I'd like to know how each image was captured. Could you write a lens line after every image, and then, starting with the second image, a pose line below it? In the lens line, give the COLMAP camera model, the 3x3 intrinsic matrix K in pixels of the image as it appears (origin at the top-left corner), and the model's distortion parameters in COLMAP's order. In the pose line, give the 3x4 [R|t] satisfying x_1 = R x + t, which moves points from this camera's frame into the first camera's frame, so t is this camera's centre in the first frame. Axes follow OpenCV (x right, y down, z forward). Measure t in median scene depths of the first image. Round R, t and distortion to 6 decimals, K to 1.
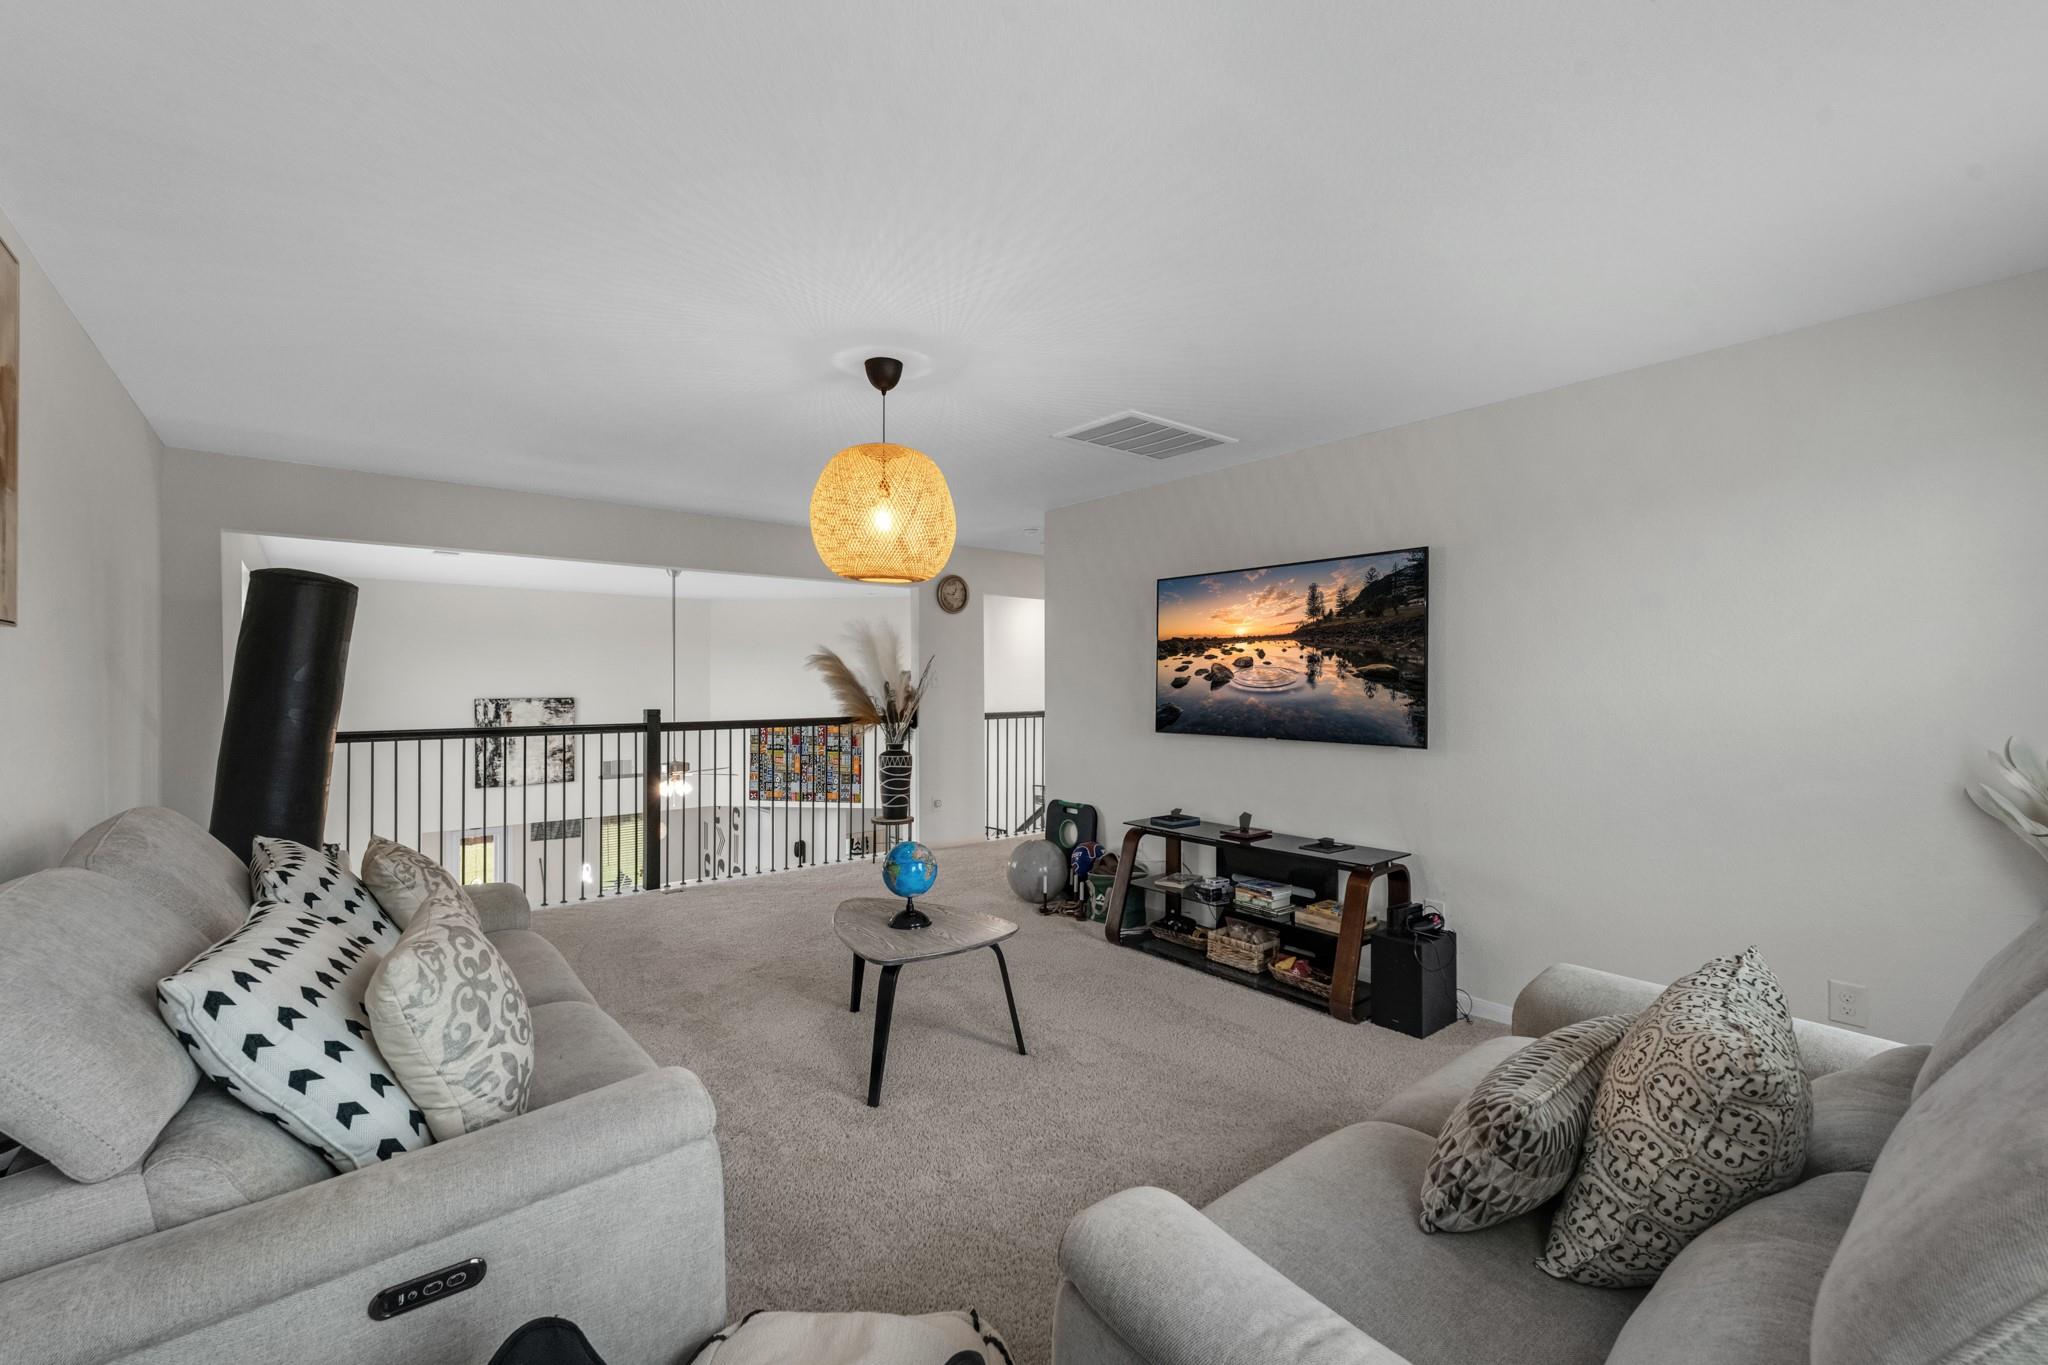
lens RADIAL K [[833.0, 0, 1013.3], [0, 833.0, 678.9], [0, 0, 1]] dist [0.007913, 0.000000]
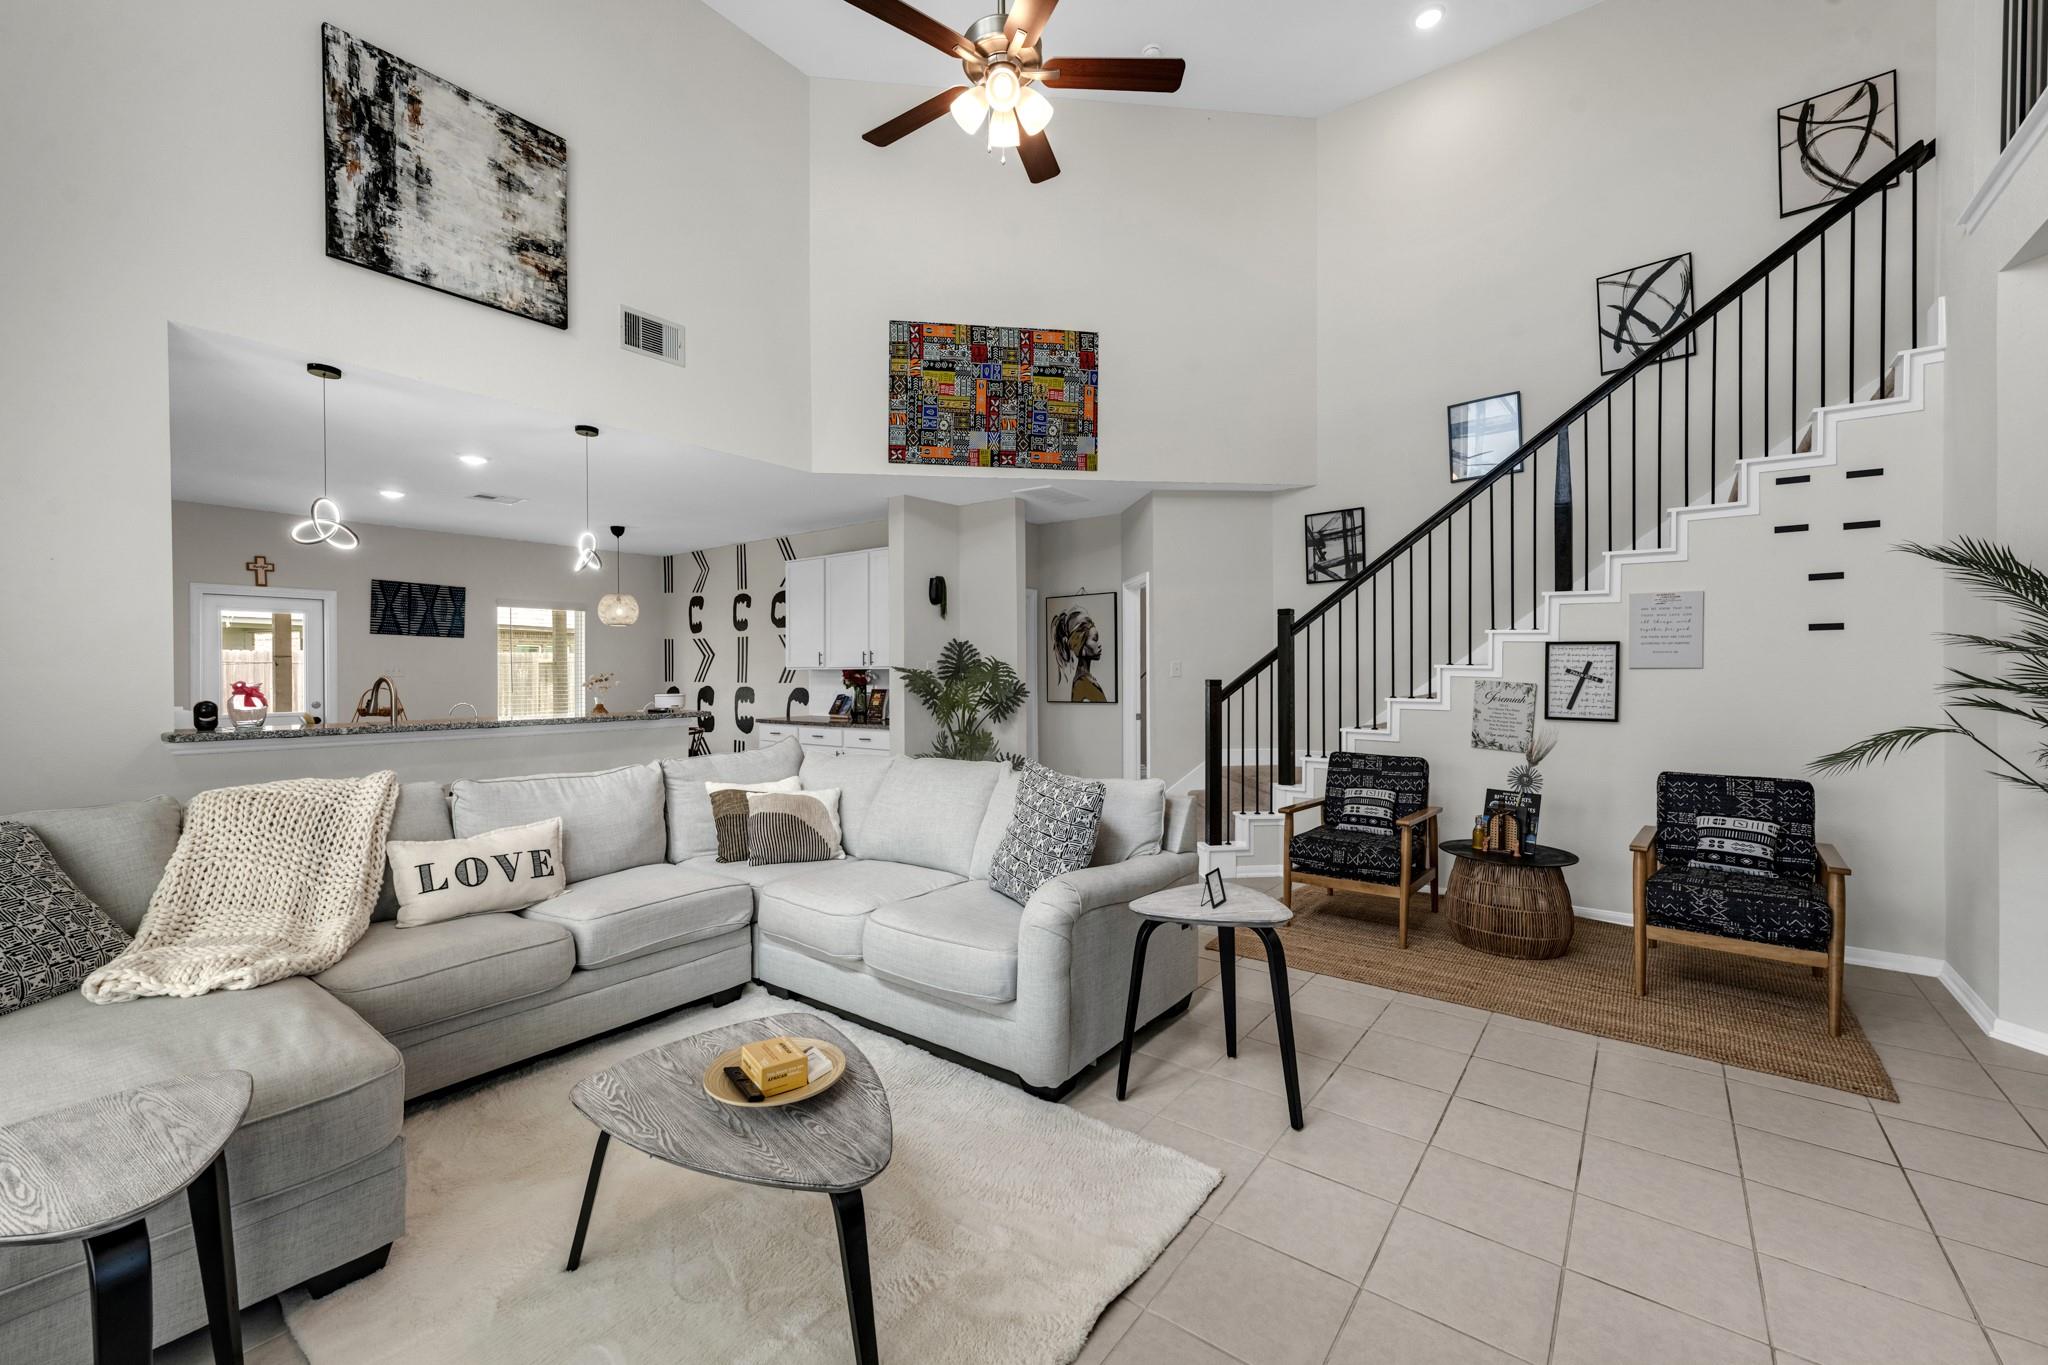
lens RADIAL K [[816.6, 0, 1024.5], [0, 816.6, 676.2], [0, 0, 1]] dist [0.007280, -0.000531]
pose [[0.968440, -0.012119, 0.248953, -0.412699], [0.011979, 0.999926, 0.002077, 0.319829], [-0.248960, 0.000970, 0.968513, 0.529592]]
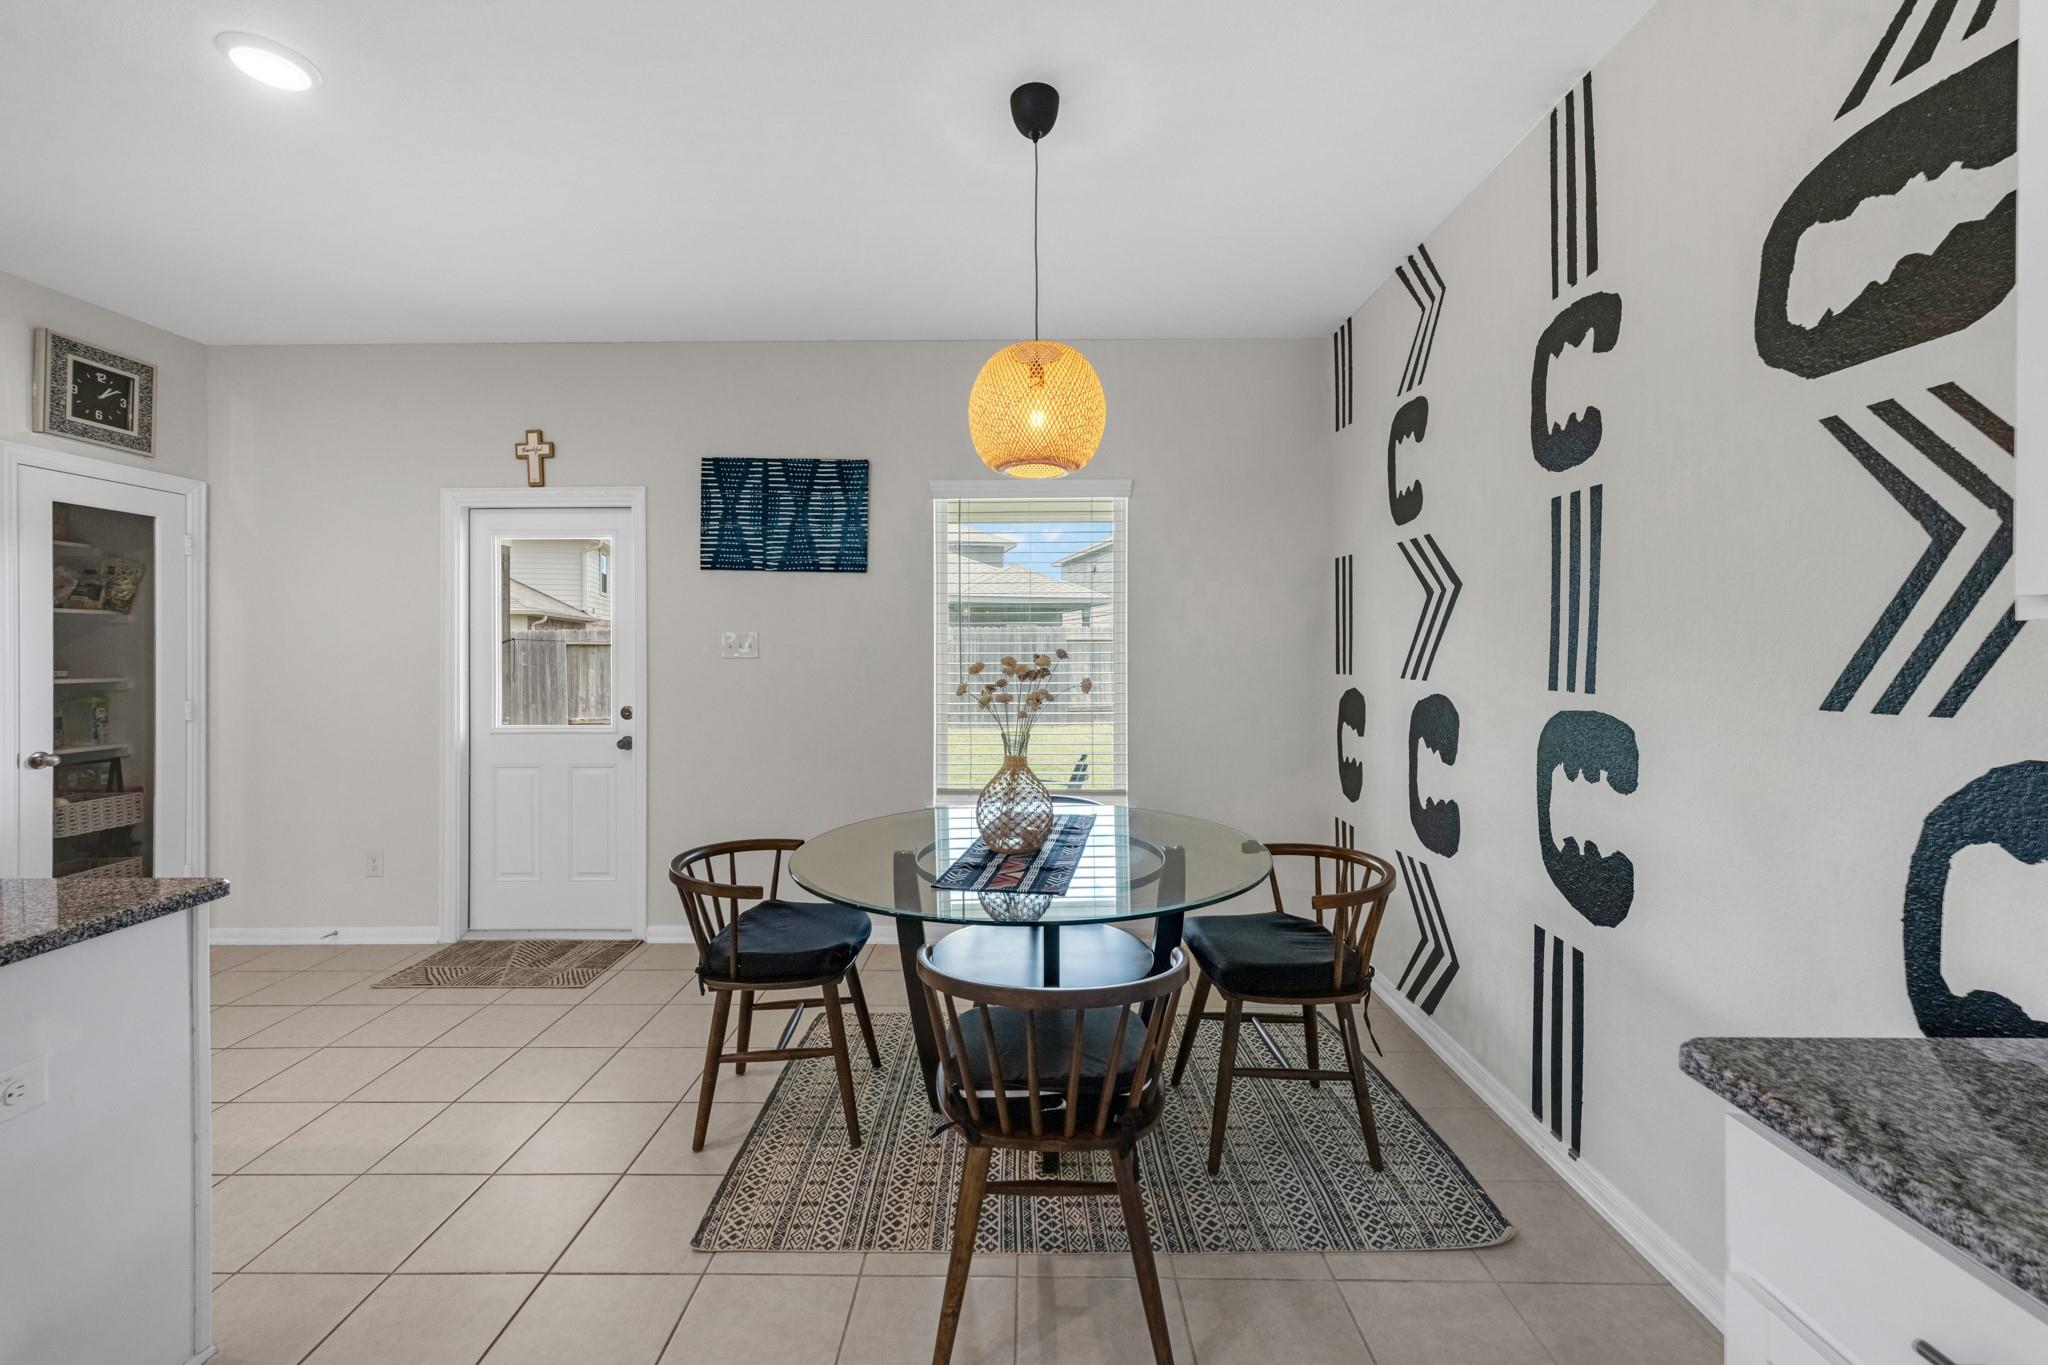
lens RADIAL K [[833.0, 0, 1012.2], [0, 833.0, 656.8], [0, 0, 1]] dist [0.007913, 0.000000]
pose [[0.776086, -0.008288, -0.630572, -0.467340], [0.006904, 0.999965, -0.004646, 0.316202], [0.630589, -0.000748, 0.776117, 1.237577]]
